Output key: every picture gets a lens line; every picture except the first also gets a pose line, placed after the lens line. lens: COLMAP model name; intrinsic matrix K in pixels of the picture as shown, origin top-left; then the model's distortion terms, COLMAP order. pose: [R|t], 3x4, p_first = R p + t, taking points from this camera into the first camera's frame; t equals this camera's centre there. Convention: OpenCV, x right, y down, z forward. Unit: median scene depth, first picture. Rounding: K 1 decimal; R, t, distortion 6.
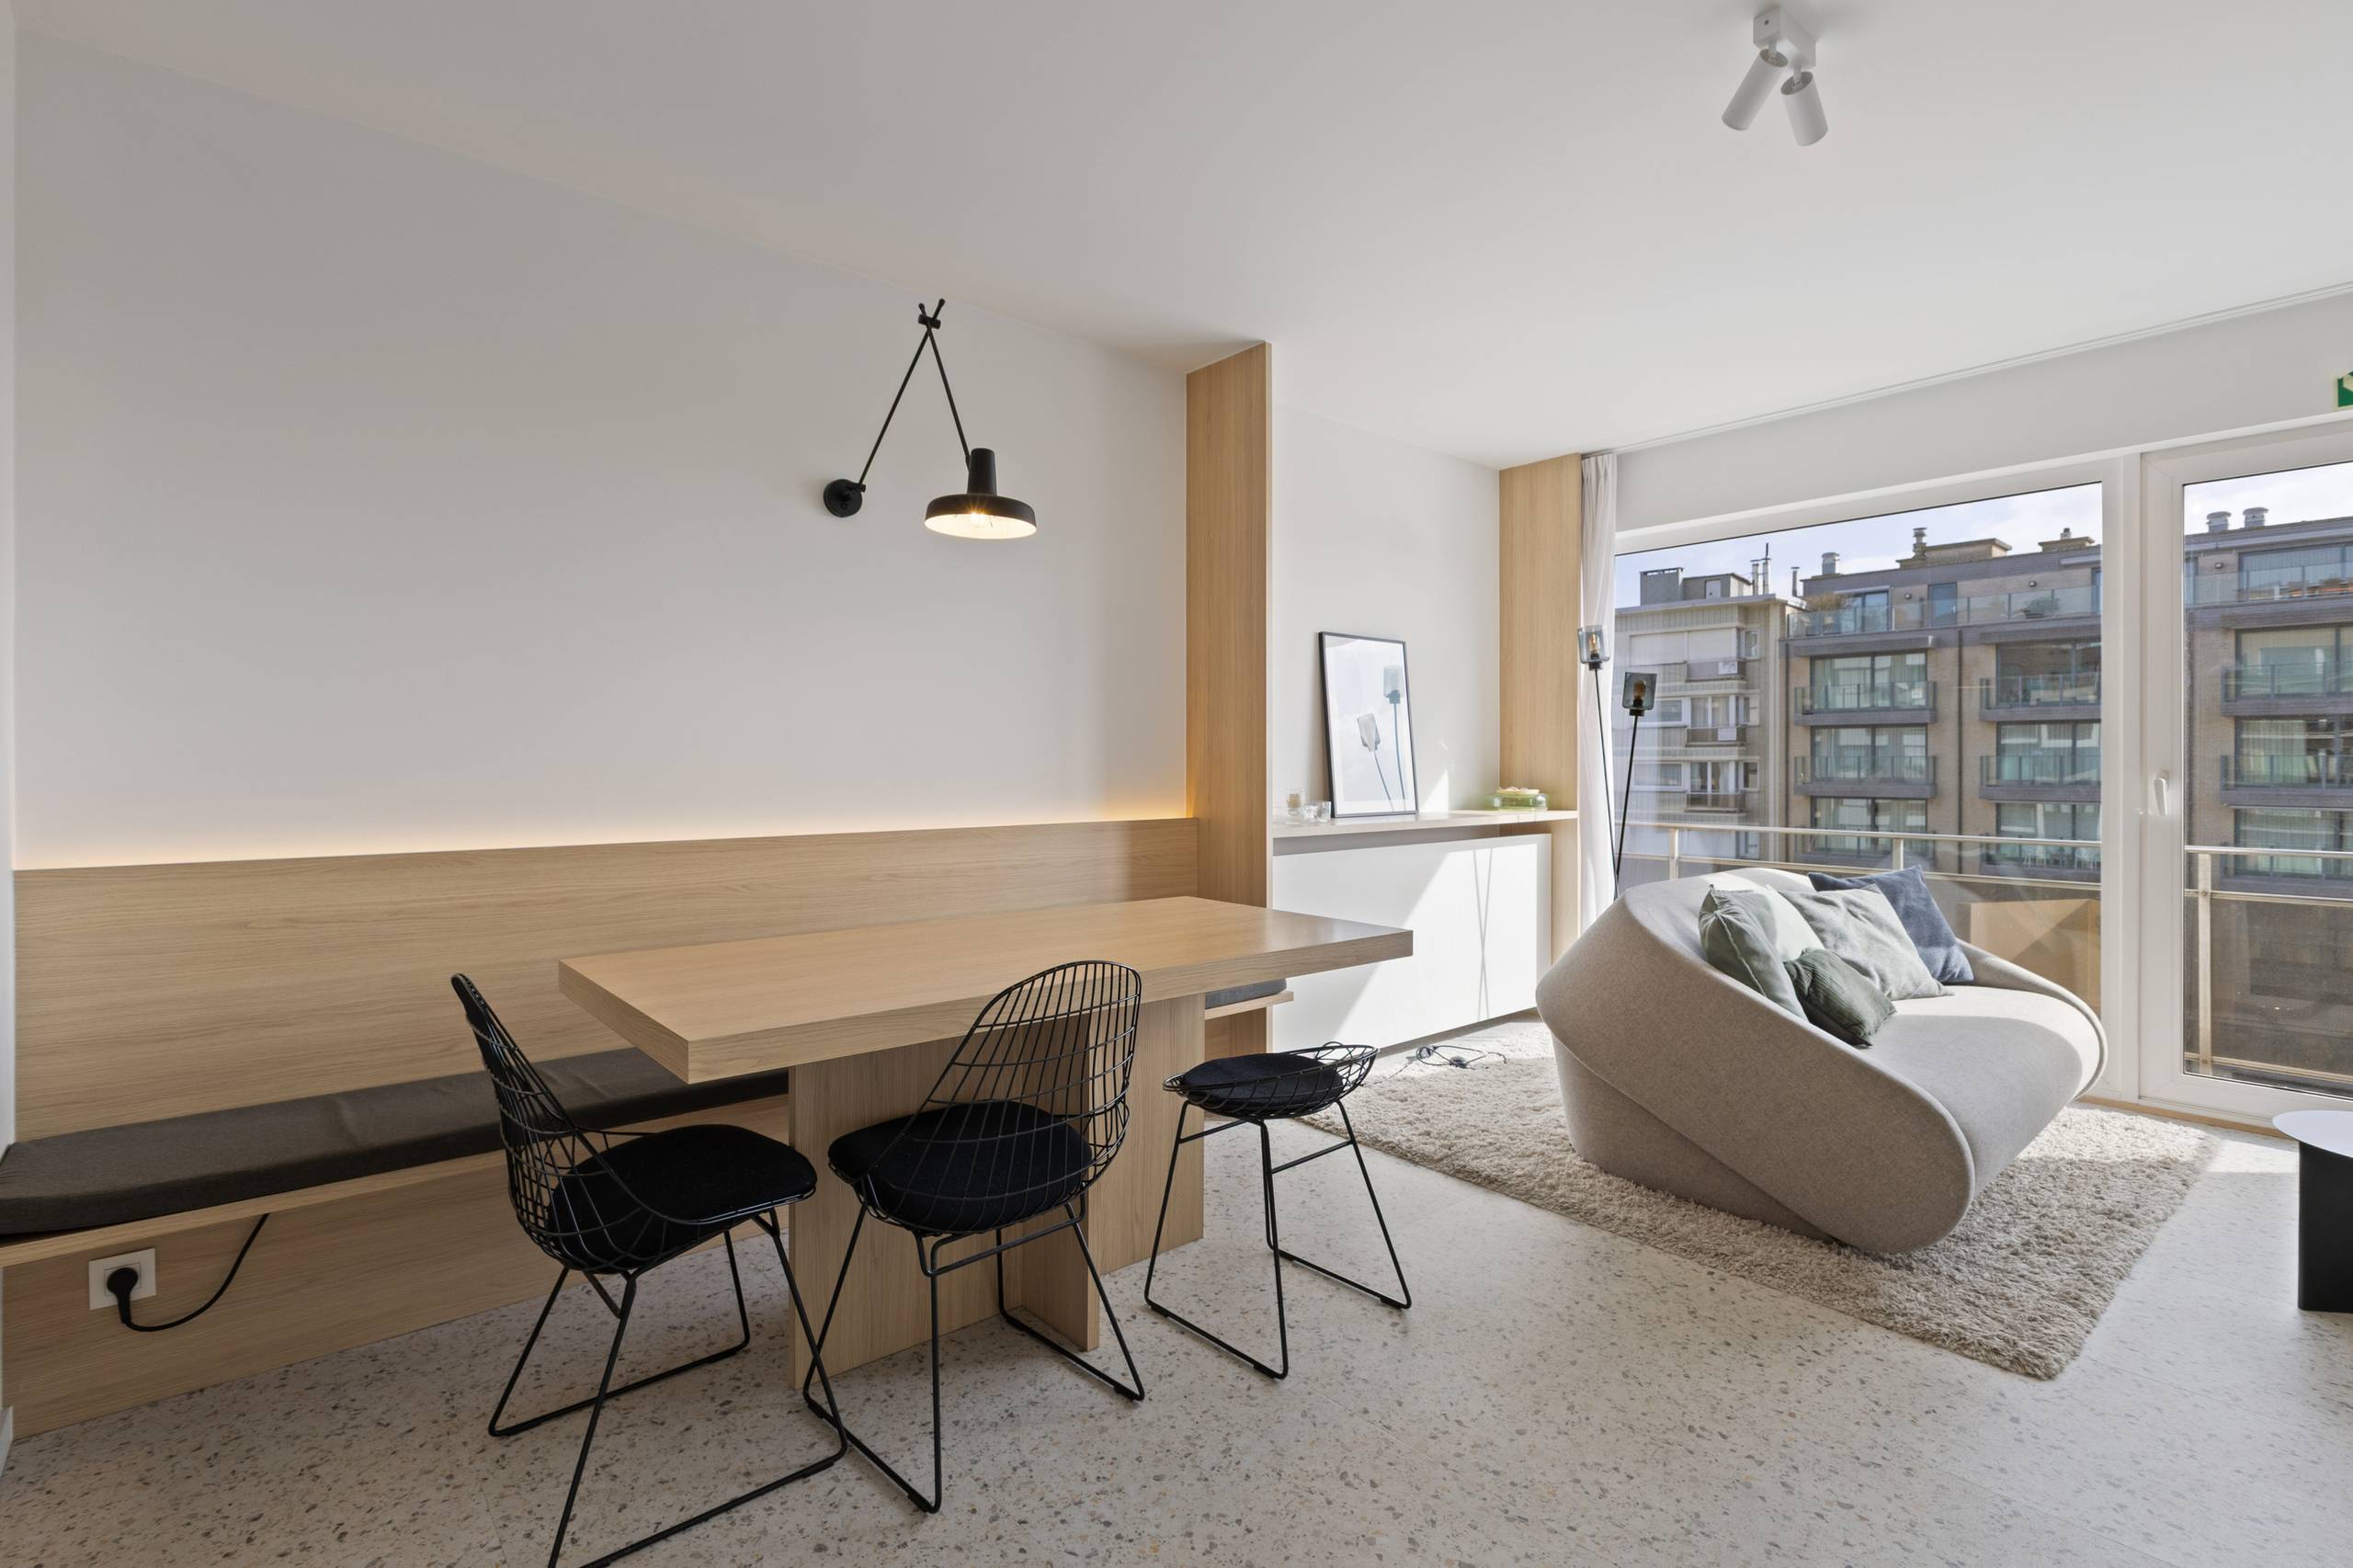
lens RADIAL K [[1104.2, 0, 1171.5], [0, 1104.2, 764.5], [0, 0, 1]] dist [-0.003162, -0.001141]
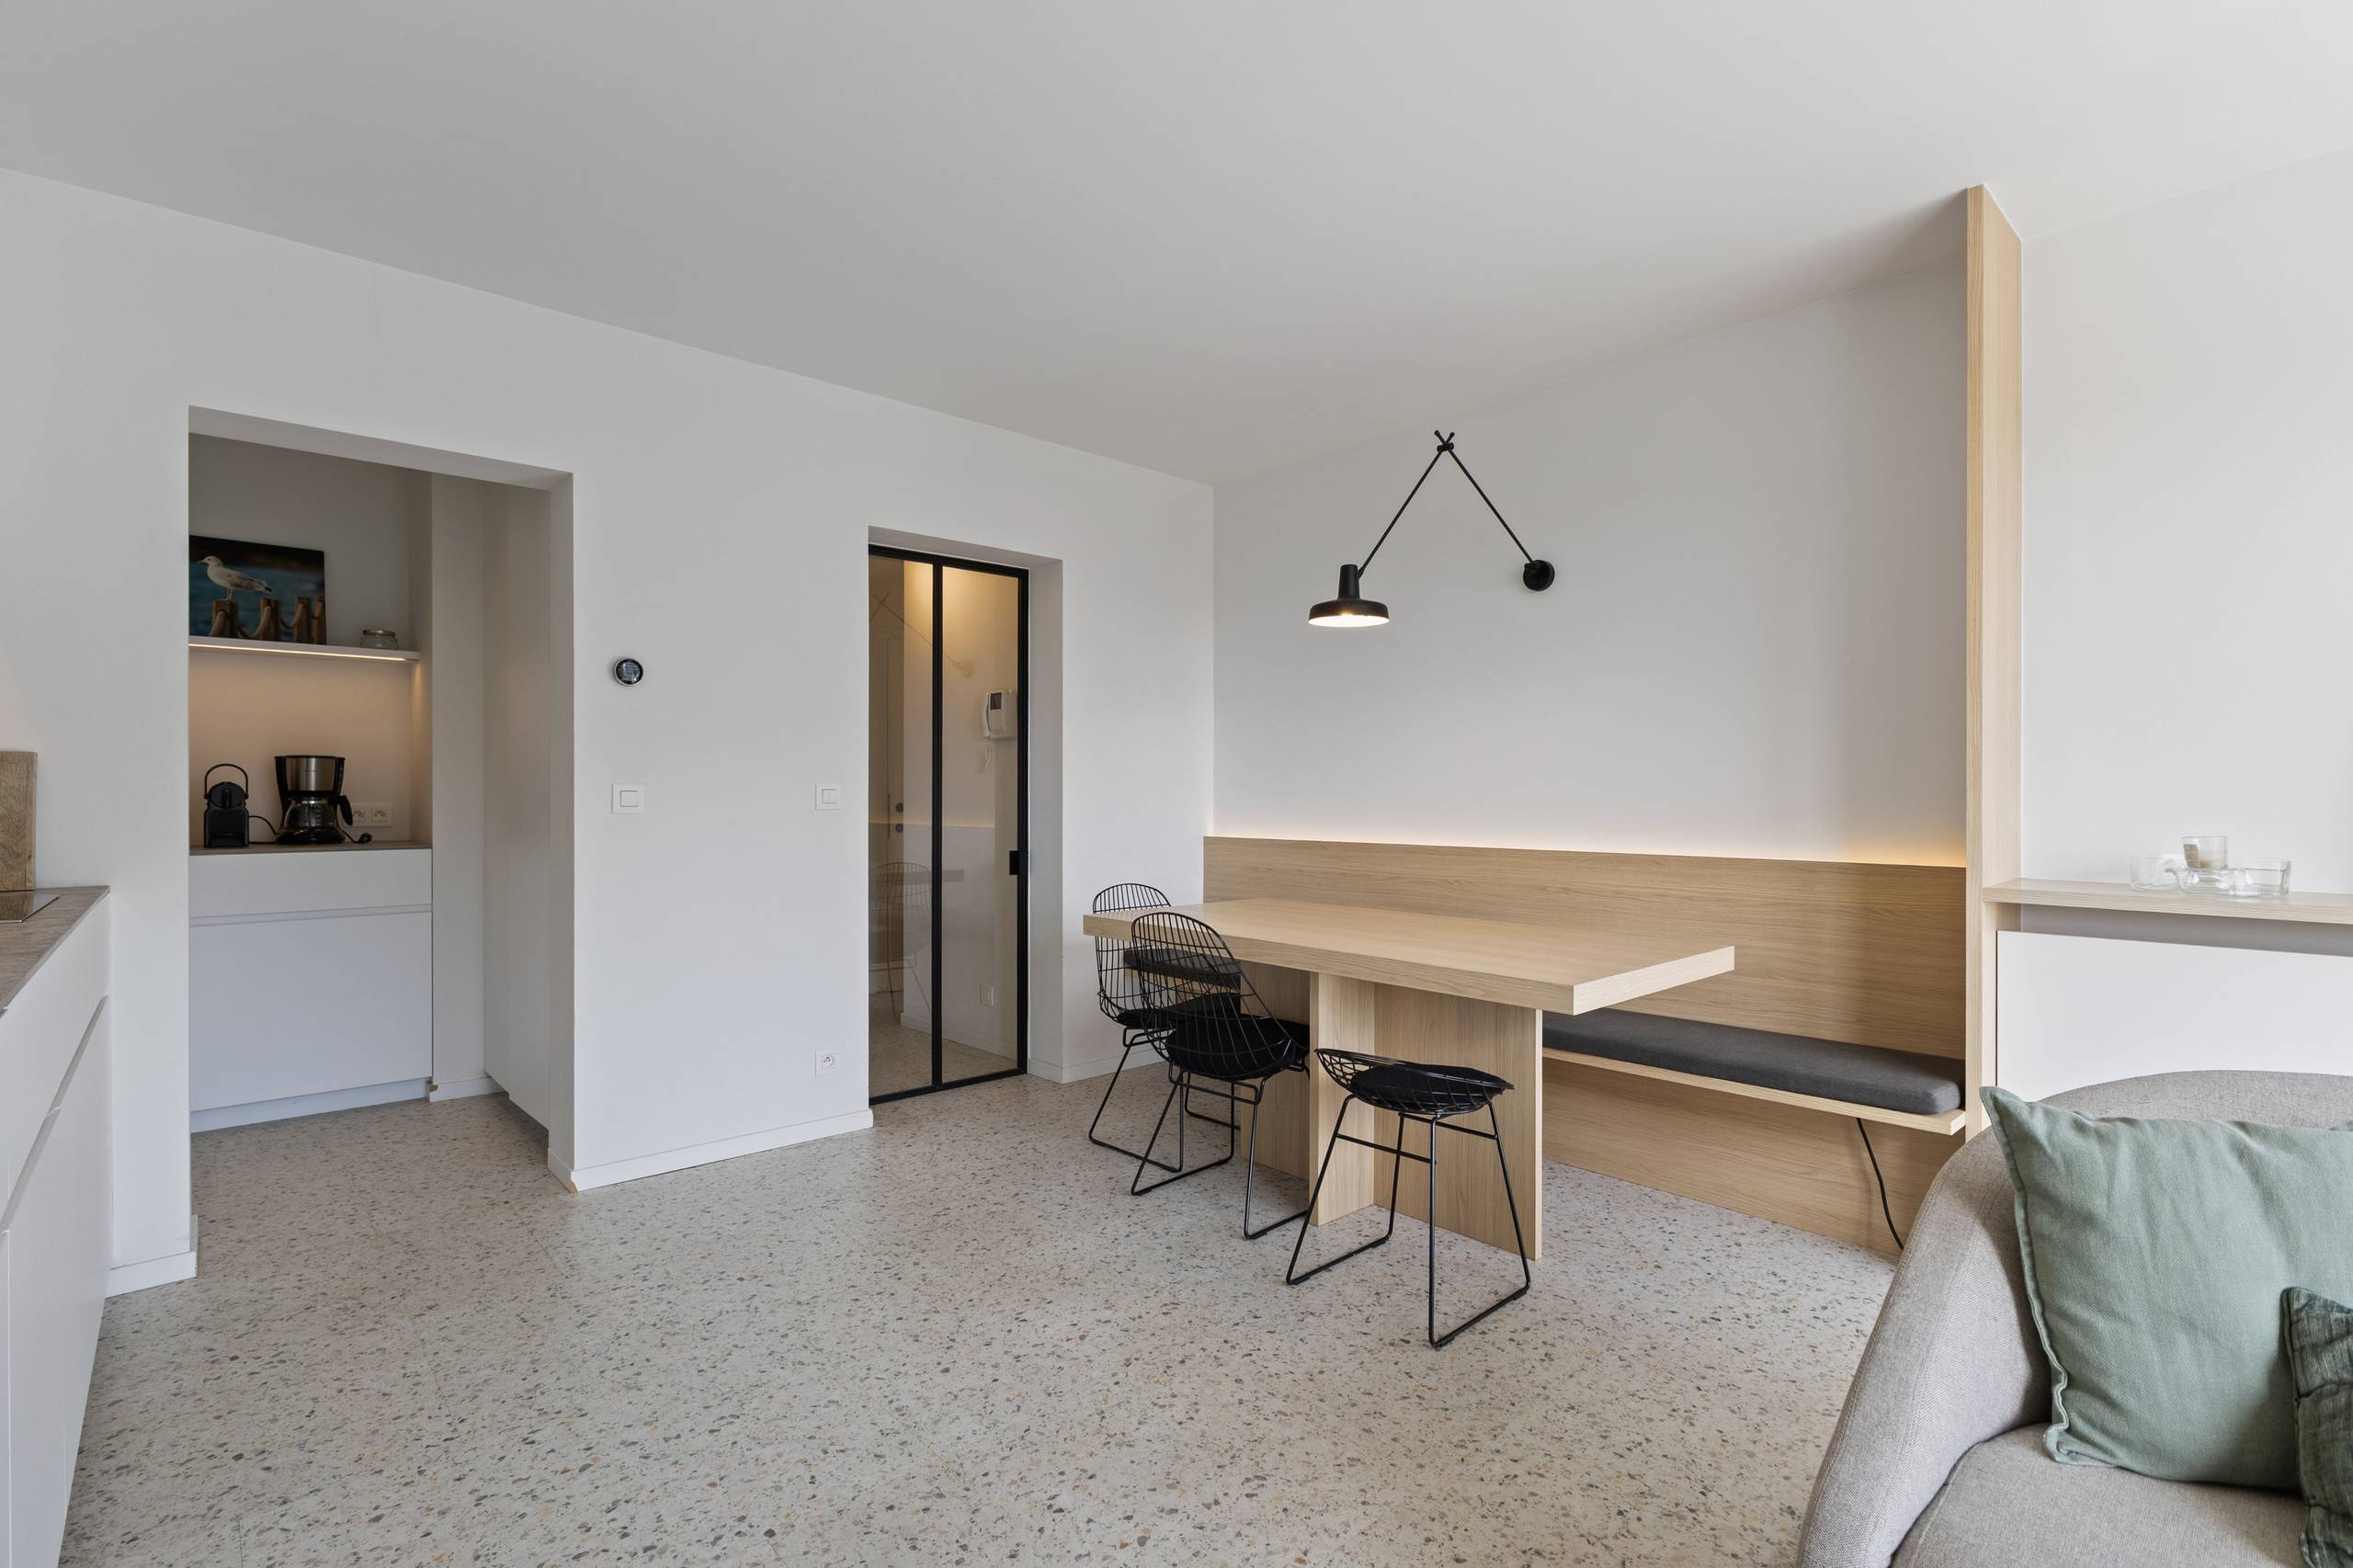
lens RADIAL K [[1084.7, 0, 1172.4], [0, 1084.7, 795.5], [0, 0, 1]] dist [0.000085, -0.000119]
pose [[0.022068, 0.005132, -0.999743, 1.163639], [0.003999, 0.999978, 0.005221, -0.007953], [0.999748, -0.004113, 0.022047, 0.733970]]
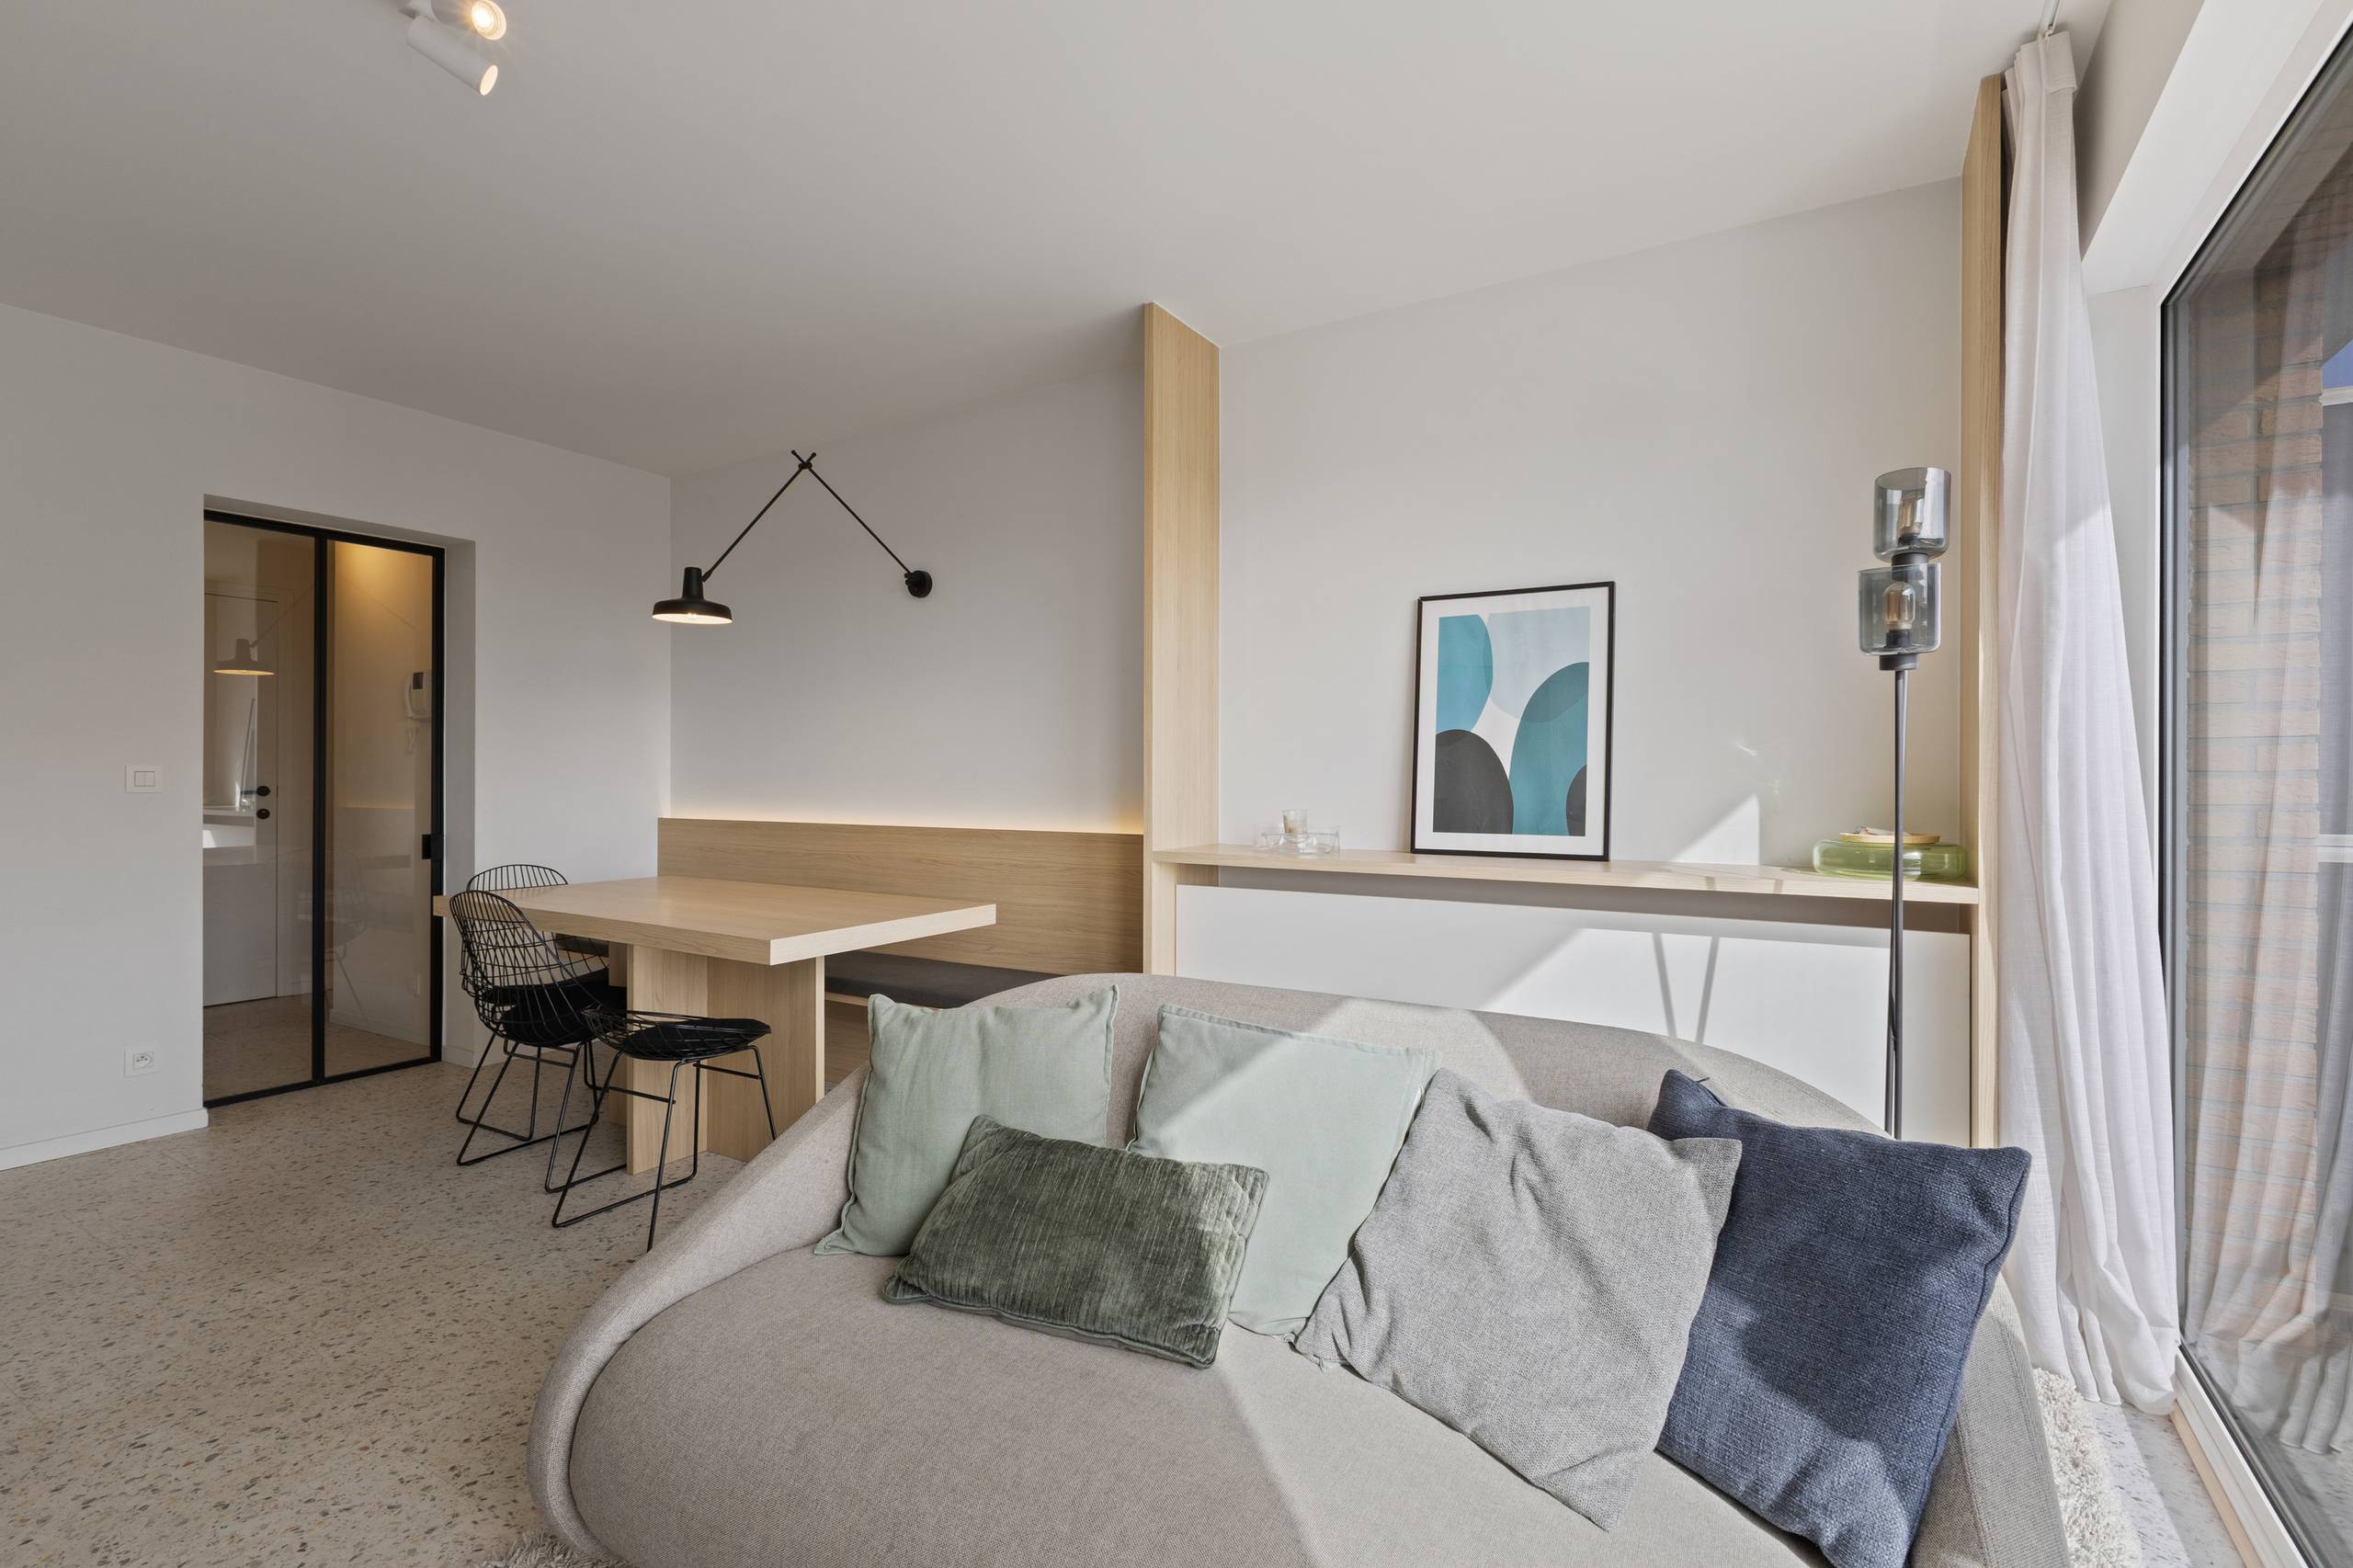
lens RADIAL K [[1079.6, 0, 1168.3], [0, 1079.6, 770.0], [0, 0, 1]] dist [0.018486, -0.007285]
pose [[0.294714, -0.000471, -0.955585, 1.414688], [0.001208, 0.999999, -0.000121, -0.010911], [0.955585, -0.001119, 0.294715, 1.161114]]
